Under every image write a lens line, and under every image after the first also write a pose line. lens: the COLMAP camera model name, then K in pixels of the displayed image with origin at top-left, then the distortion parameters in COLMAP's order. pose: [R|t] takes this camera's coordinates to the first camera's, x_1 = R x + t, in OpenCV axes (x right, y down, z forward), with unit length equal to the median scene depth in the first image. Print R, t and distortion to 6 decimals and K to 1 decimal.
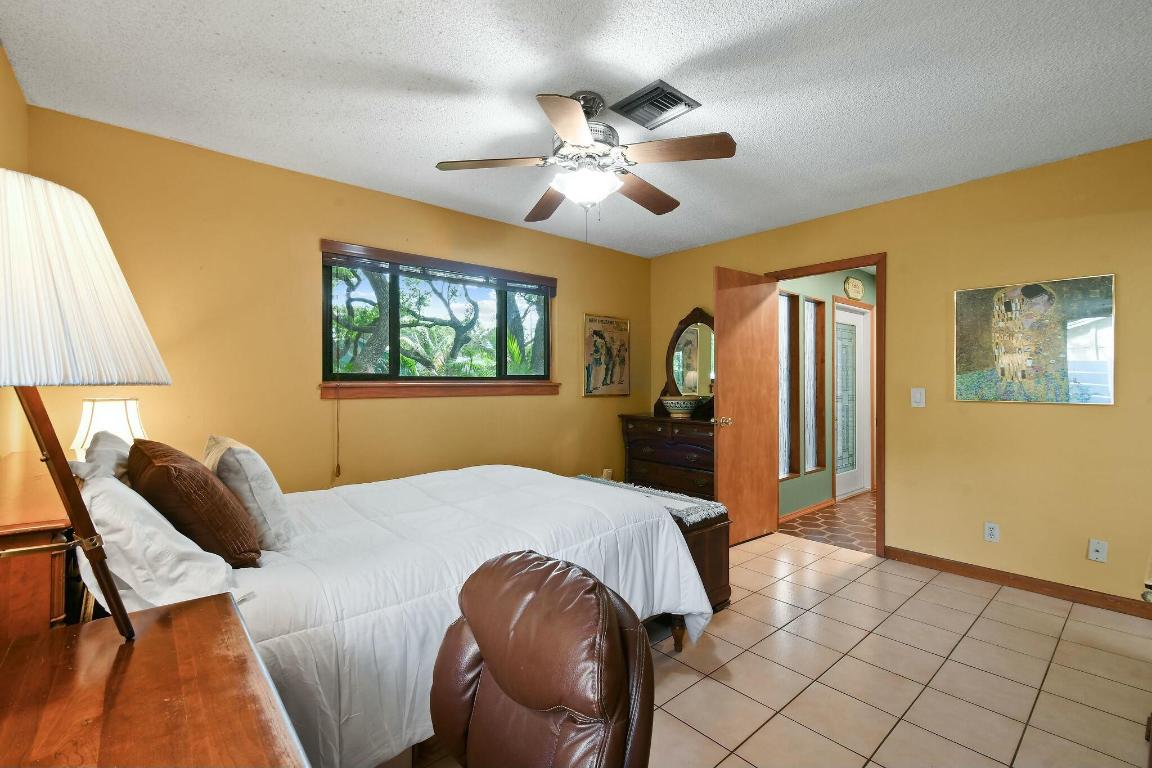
lens RADIAL K [[518.9, 0, 572.6], [0, 518.9, 381.8], [0, 0, 1]] dist [-0.001042, 0.000351]
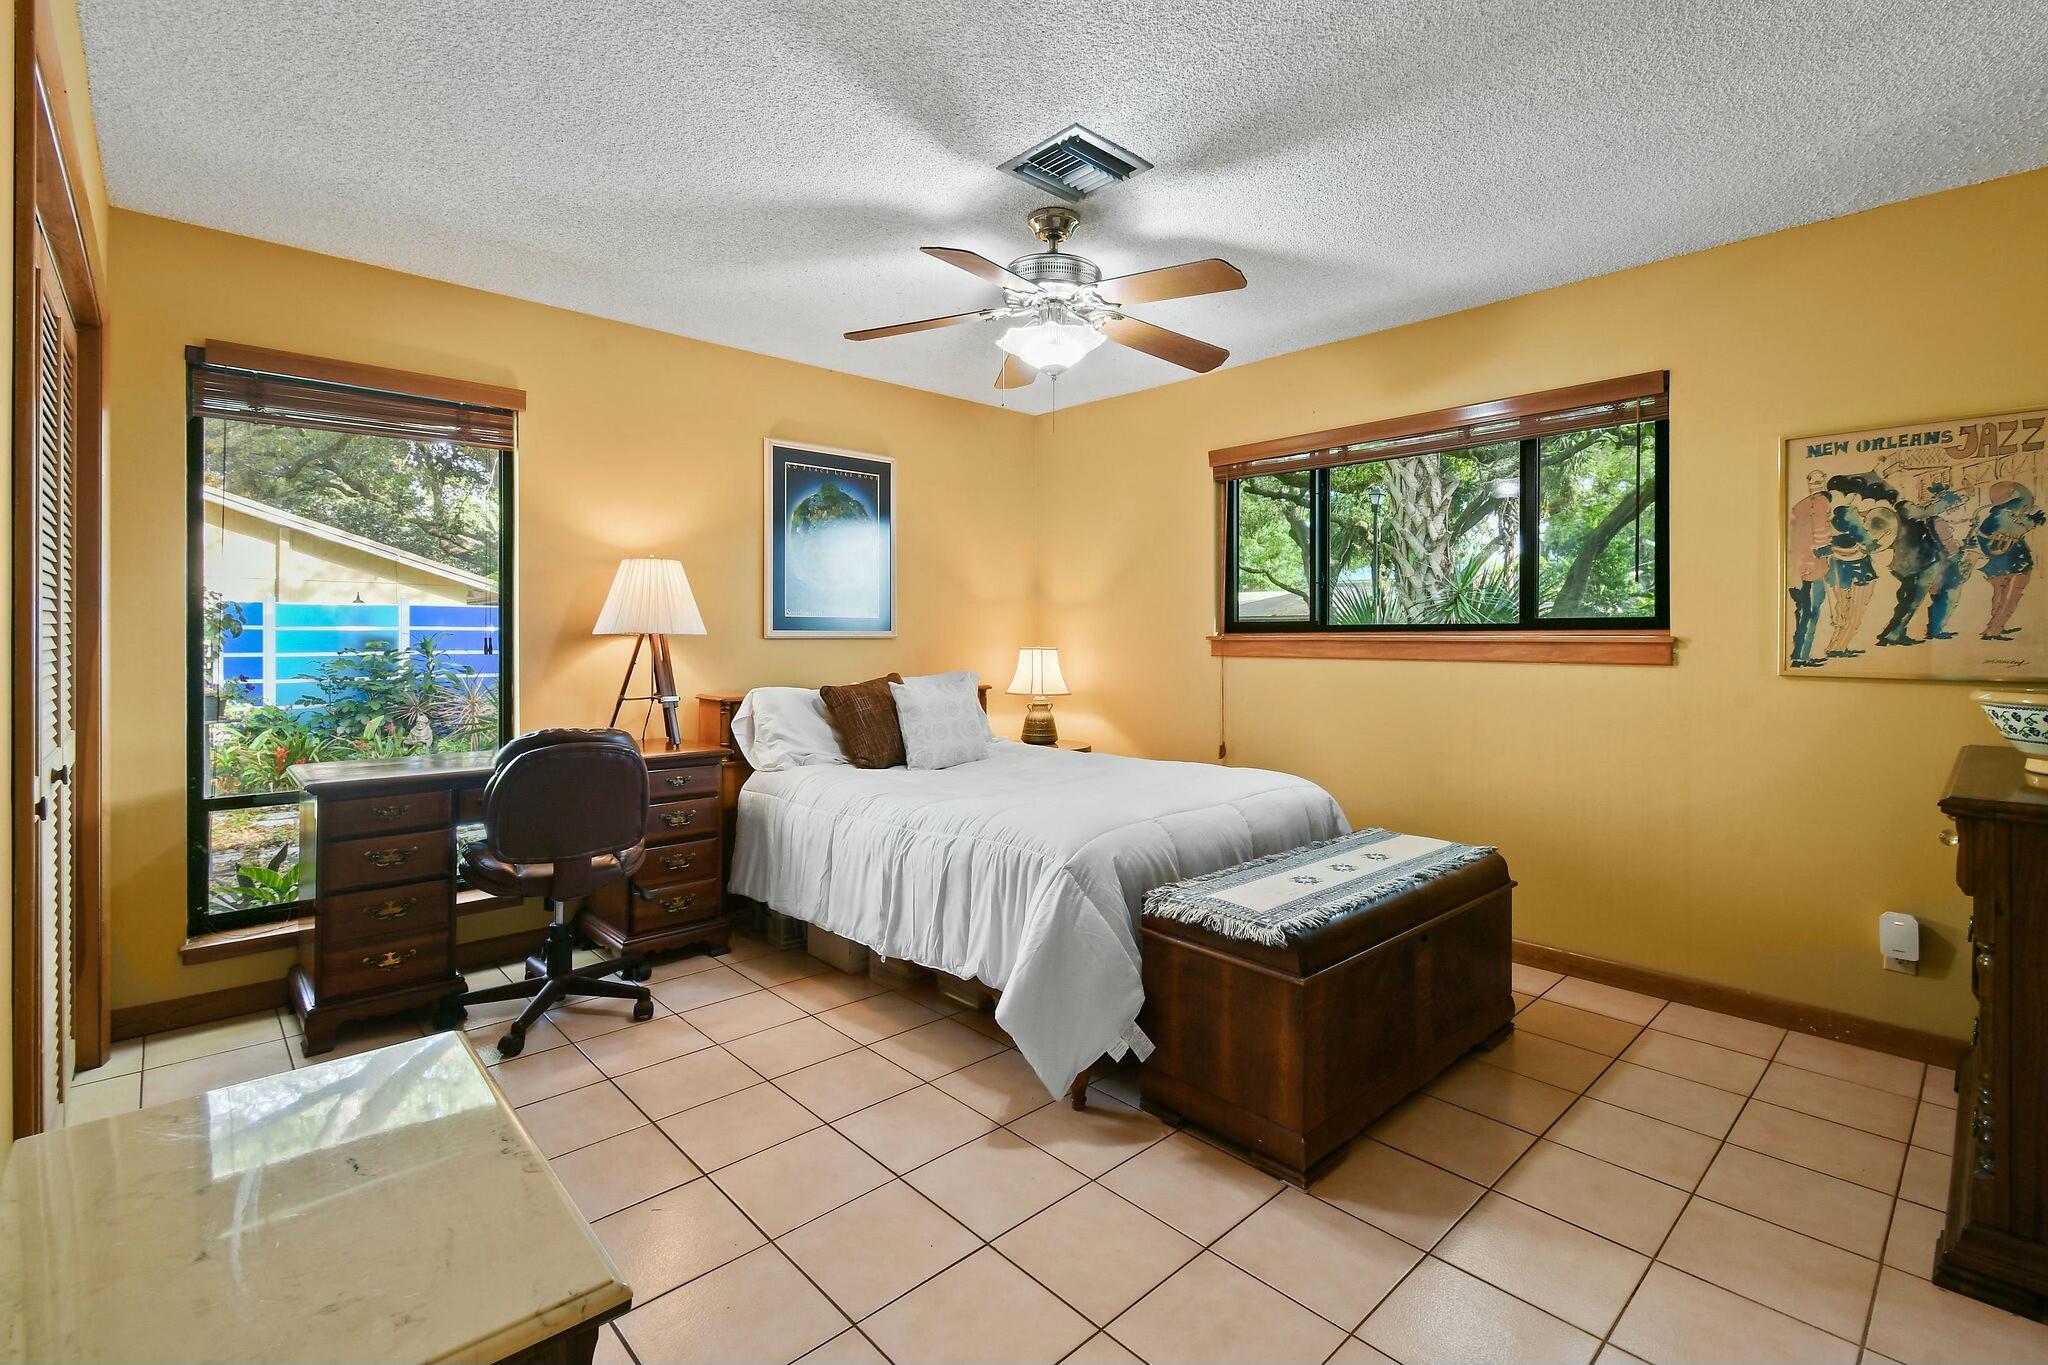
lens RADIAL K [[922.4, 0, 1015.1], [0, 922.4, 631.8], [0, 0, 1]] dist [-0.001042, 0.000351]
pose [[0.015400, -0.001093, -0.999881, 0.624464], [0.000964, 0.999999, -0.001078, -0.000840], [0.999881, -0.000947, 0.015401, 0.471923]]
